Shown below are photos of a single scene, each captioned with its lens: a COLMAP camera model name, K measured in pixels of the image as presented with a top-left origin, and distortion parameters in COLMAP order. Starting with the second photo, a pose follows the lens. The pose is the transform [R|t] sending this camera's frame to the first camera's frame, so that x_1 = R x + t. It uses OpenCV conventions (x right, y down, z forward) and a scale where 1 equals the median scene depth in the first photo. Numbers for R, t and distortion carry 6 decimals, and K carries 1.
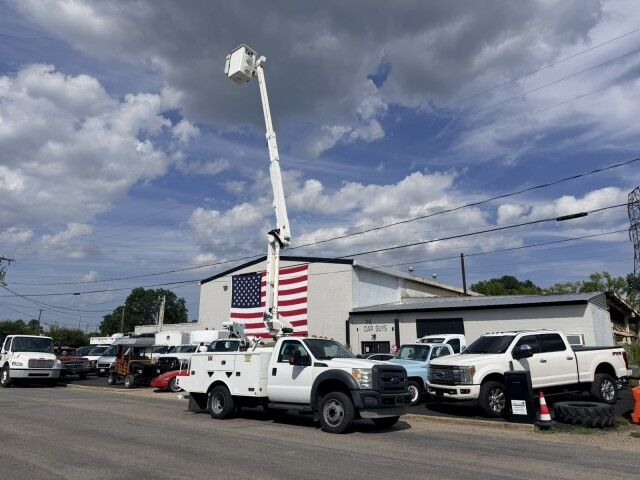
lens RADIAL K [[462.1, 0, 317.5], [0, 462.1, 238.8], [0, 0, 1]] dist [0.132217, -0.190536]
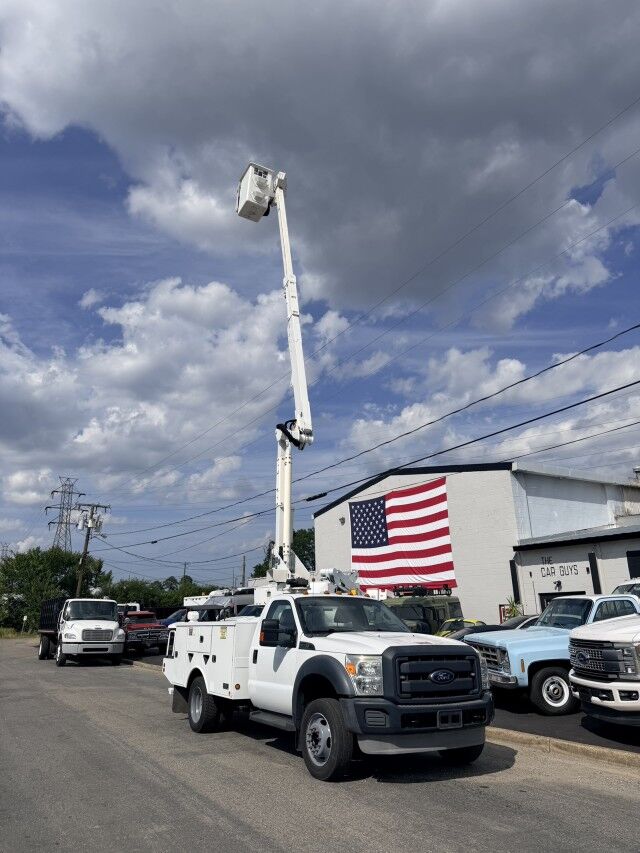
lens RADIAL K [[615.0, 0, 310.5], [0, 615.0, 422.2], [0, 0, 1]] dist [0.094401, -0.114013]
pose [[0.933417, -0.126489, -0.335758, 0.131376], [0.108255, 0.991472, -0.072561, 0.028010], [0.342073, 0.031382, 0.939149, 0.136217]]
